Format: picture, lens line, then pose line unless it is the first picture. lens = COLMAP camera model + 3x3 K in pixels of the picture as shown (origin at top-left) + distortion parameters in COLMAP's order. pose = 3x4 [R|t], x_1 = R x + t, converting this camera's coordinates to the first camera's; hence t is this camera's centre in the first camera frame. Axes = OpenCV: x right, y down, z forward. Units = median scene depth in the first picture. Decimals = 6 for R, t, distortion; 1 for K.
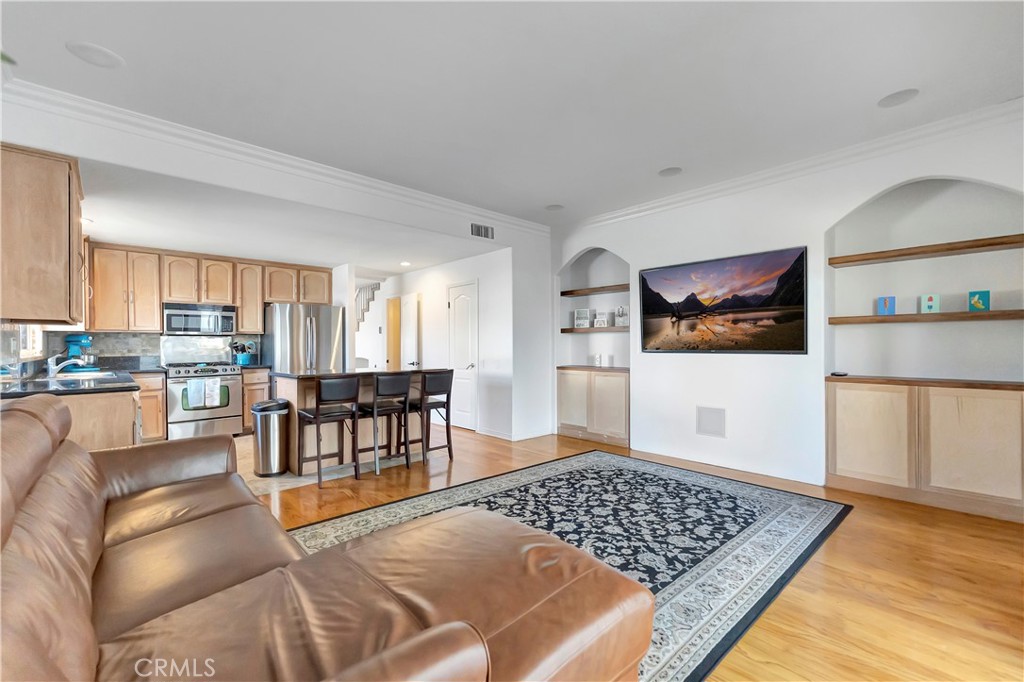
lens RADIAL K [[431.9, 0, 505.4], [0, 431.9, 349.4], [0, 0, 1]] dist [0.003469, 0.000830]
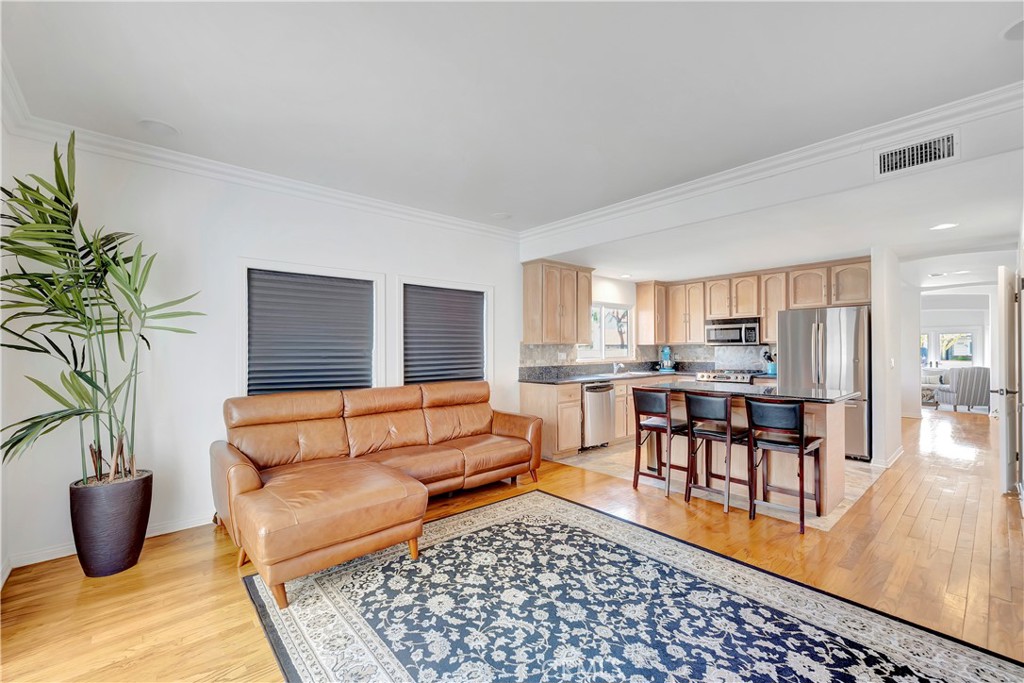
lens RADIAL K [[431.9, 0, 512.5], [0, 431.9, 345.3], [0, 0, 1]] dist [0.003469, 0.000830]
pose [[-0.013085, -0.004456, -0.999904, 0.583749], [-0.010355, 0.999937, -0.004321, -0.030841], [0.999861, 0.010298, -0.013130, 0.592440]]
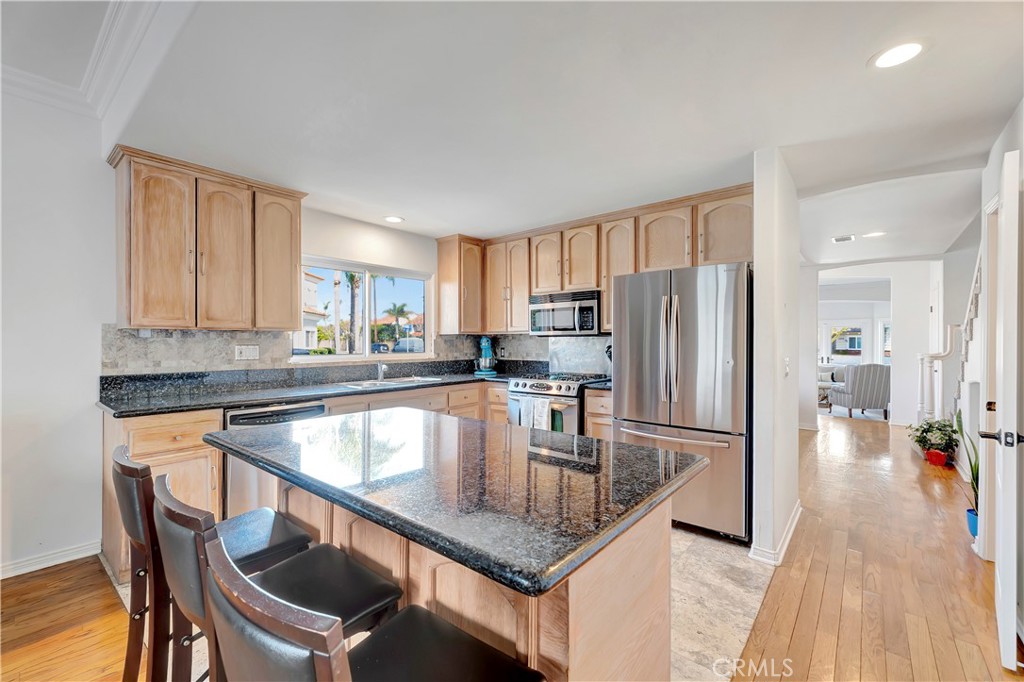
lens RADIAL K [[431.9, 0, 505.9], [0, 431.9, 342.4], [0, 0, 1]] dist [0.003469, 0.000830]
pose [[0.133190, 0.004108, -0.991082, 0.003407], [-0.015233, 0.999882, 0.002098, -0.029452], [0.990973, 0.014817, 0.133237, 1.084467]]
